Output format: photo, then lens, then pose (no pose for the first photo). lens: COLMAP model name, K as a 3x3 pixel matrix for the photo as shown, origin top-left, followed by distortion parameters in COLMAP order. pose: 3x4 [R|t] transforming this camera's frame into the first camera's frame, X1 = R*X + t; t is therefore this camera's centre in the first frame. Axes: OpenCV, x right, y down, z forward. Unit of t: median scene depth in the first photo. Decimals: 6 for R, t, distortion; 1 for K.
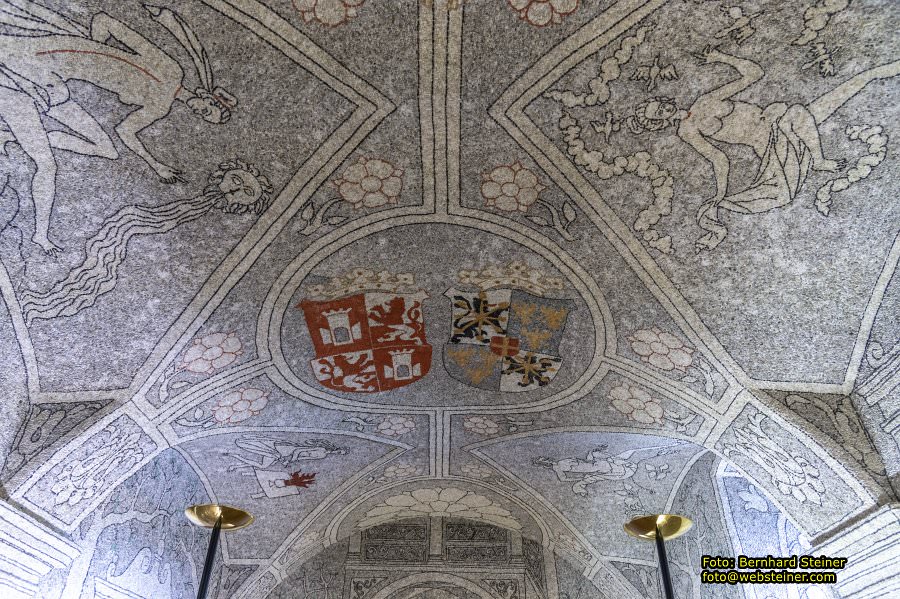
lens RADIAL K [[628.9, 0, 447.9], [0, 628.9, 303.6], [0, 0, 1]] dist [0.018682, -0.009722]
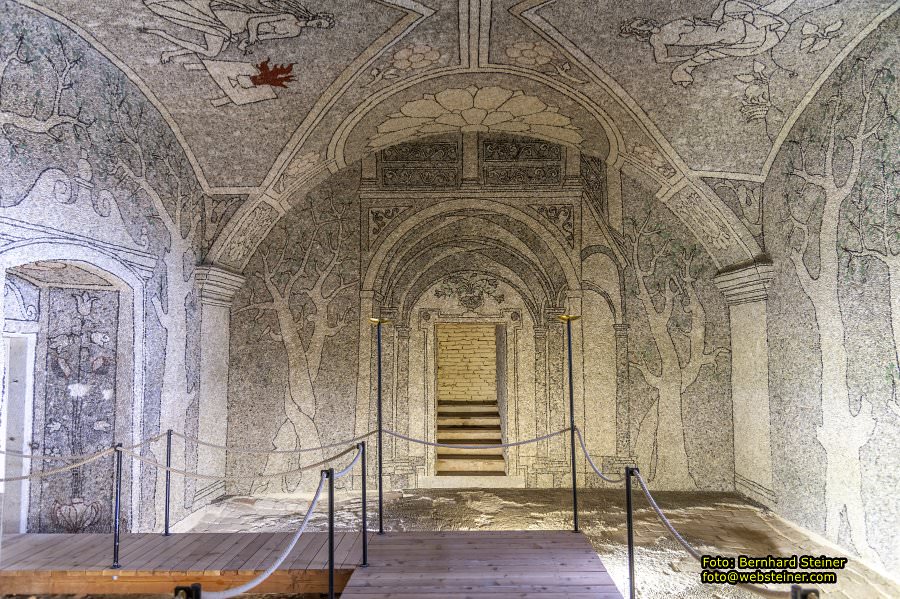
lens RADIAL K [[628.9, 0, 449.3], [0, 628.9, 301.4], [0, 0, 1]] dist [0.018682, -0.009722]
pose [[0.998682, -0.018591, -0.047842, -0.012216], [0.040894, 0.851491, 0.522773, 0.125659], [0.031018, -0.524040, 0.851128, 0.264801]]
